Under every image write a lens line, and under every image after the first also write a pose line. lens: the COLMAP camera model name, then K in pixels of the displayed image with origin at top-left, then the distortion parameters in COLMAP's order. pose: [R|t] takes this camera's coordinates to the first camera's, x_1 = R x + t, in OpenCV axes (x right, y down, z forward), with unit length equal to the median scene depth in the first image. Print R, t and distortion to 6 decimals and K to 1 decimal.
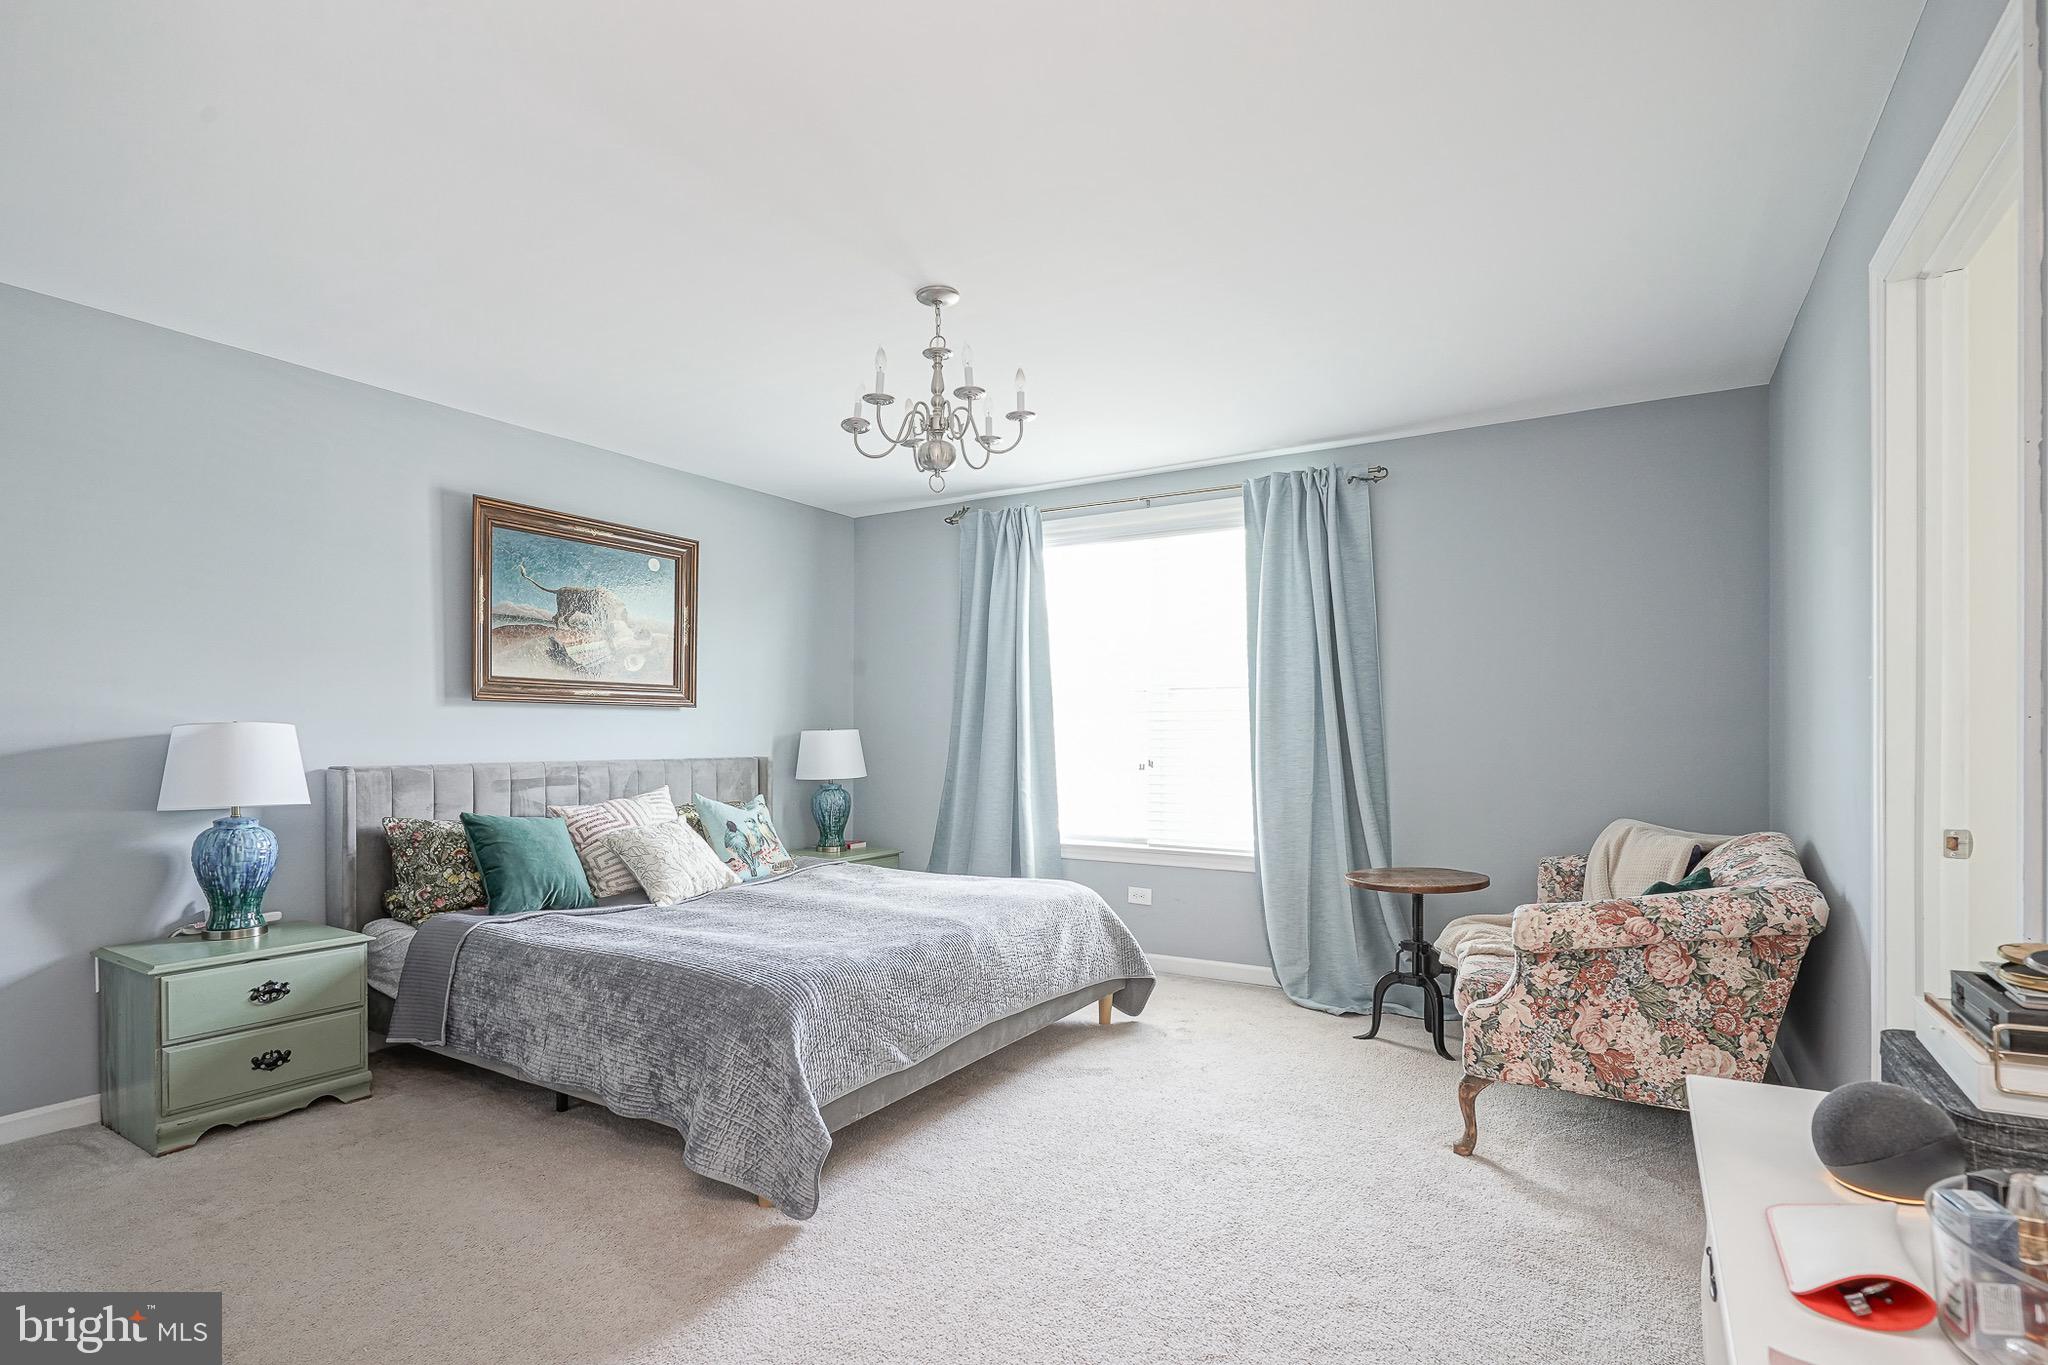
lens RADIAL K [[996.5, 0, 1026.0], [0, 996.5, 766.0], [0, 0, 1]] dist [-0.003889, 0.006155]
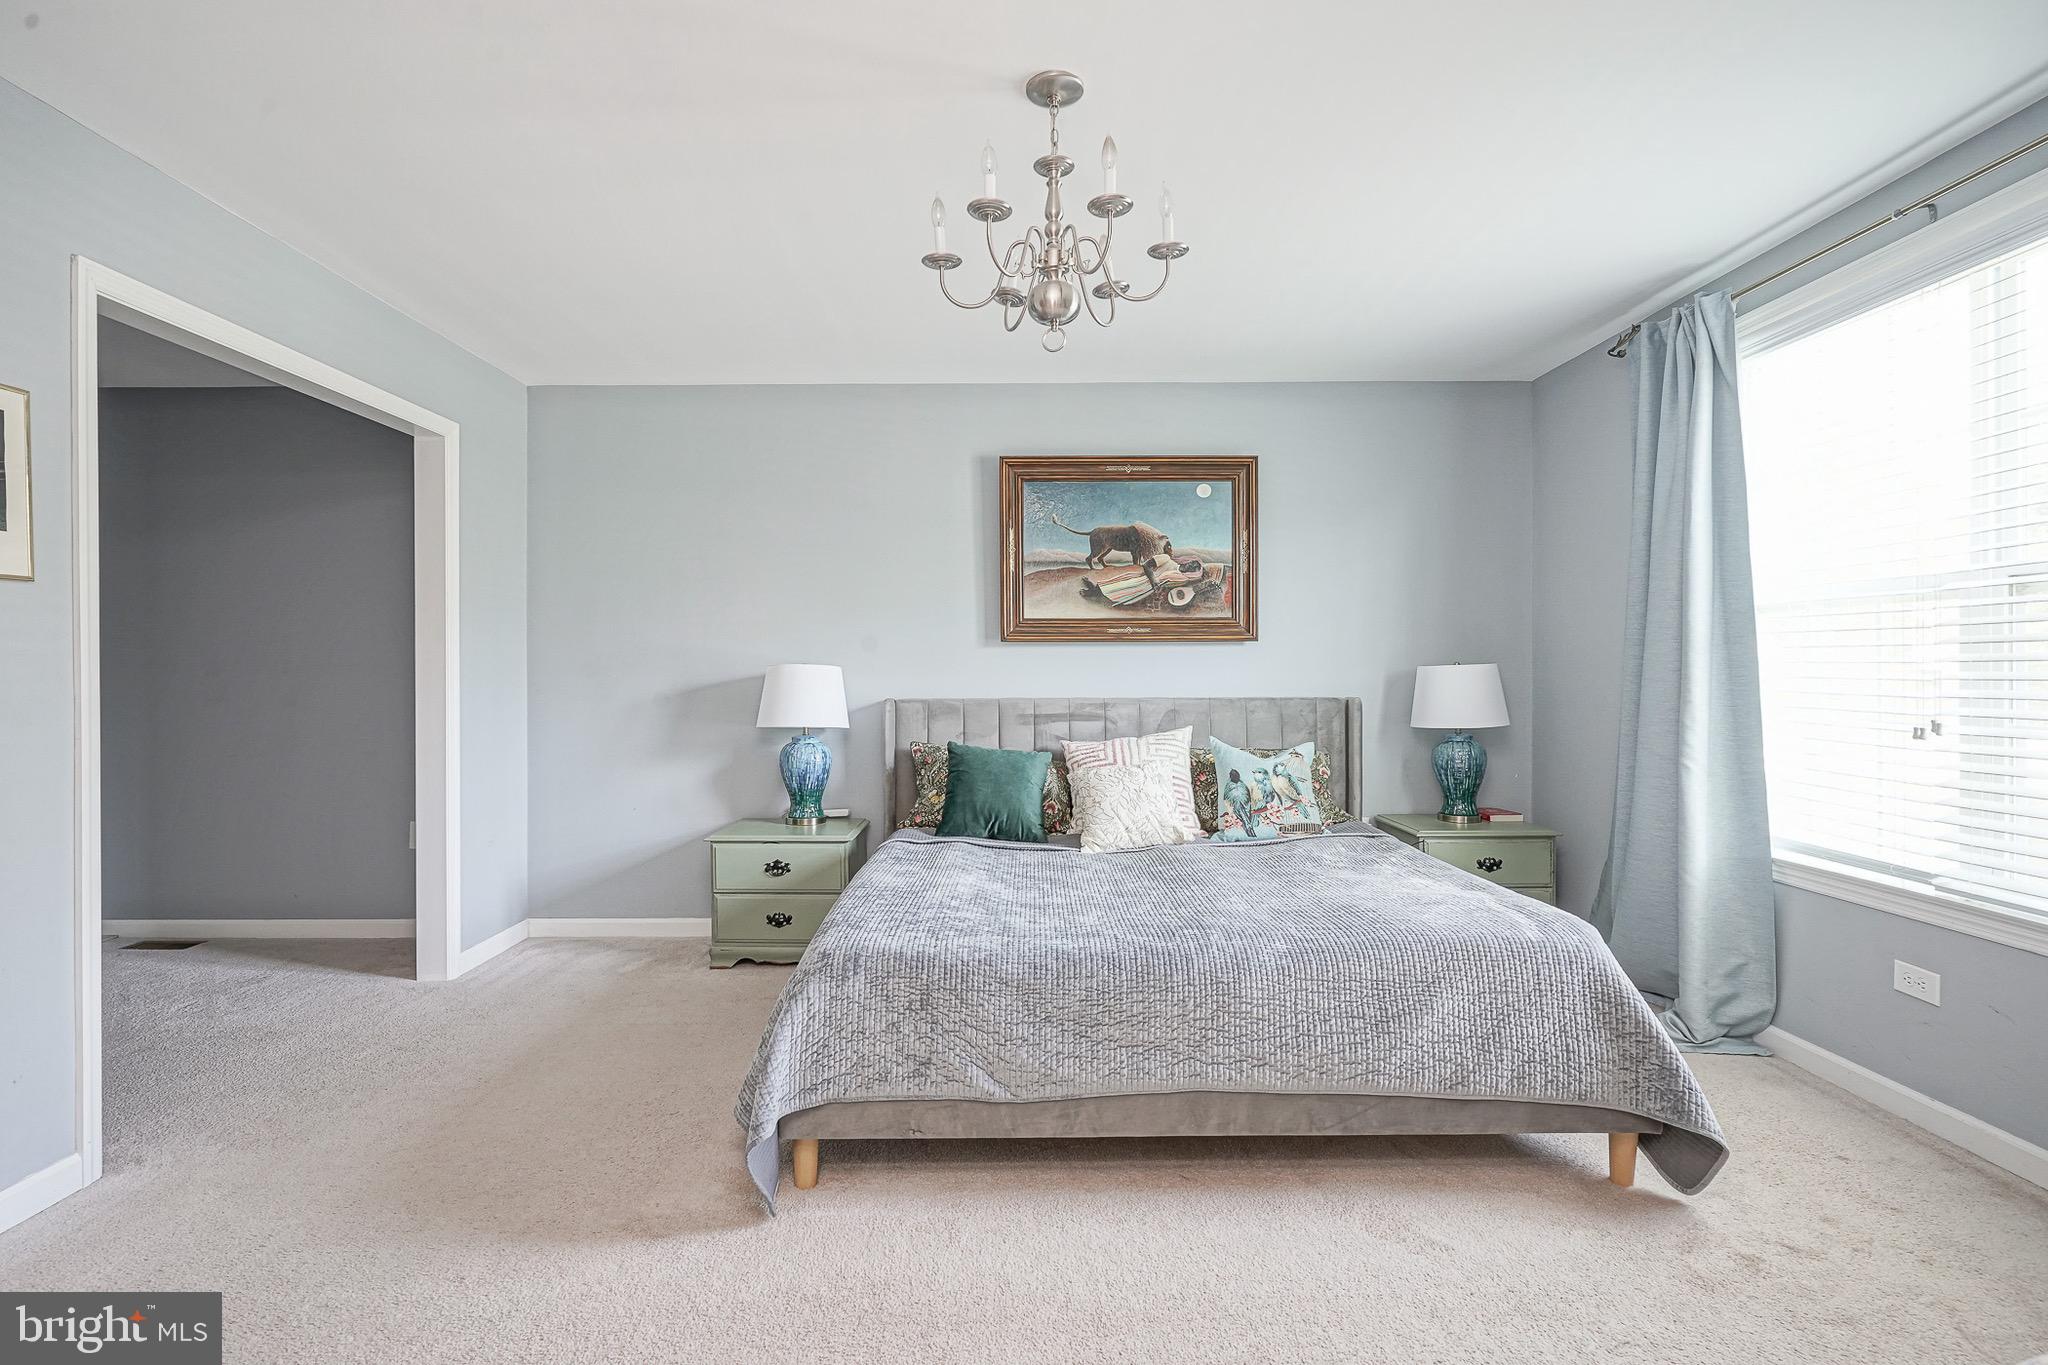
lens RADIAL K [[986.6, 0, 1018.3], [0, 986.6, 692.6], [0, 0, 1]] dist [-0.005717, 0.003422]
pose [[0.530375, 0.017662, -0.847579, 0.367216], [-0.022425, 0.999725, 0.006800, -0.015873], [0.847467, 0.015400, 0.530625, 0.407289]]
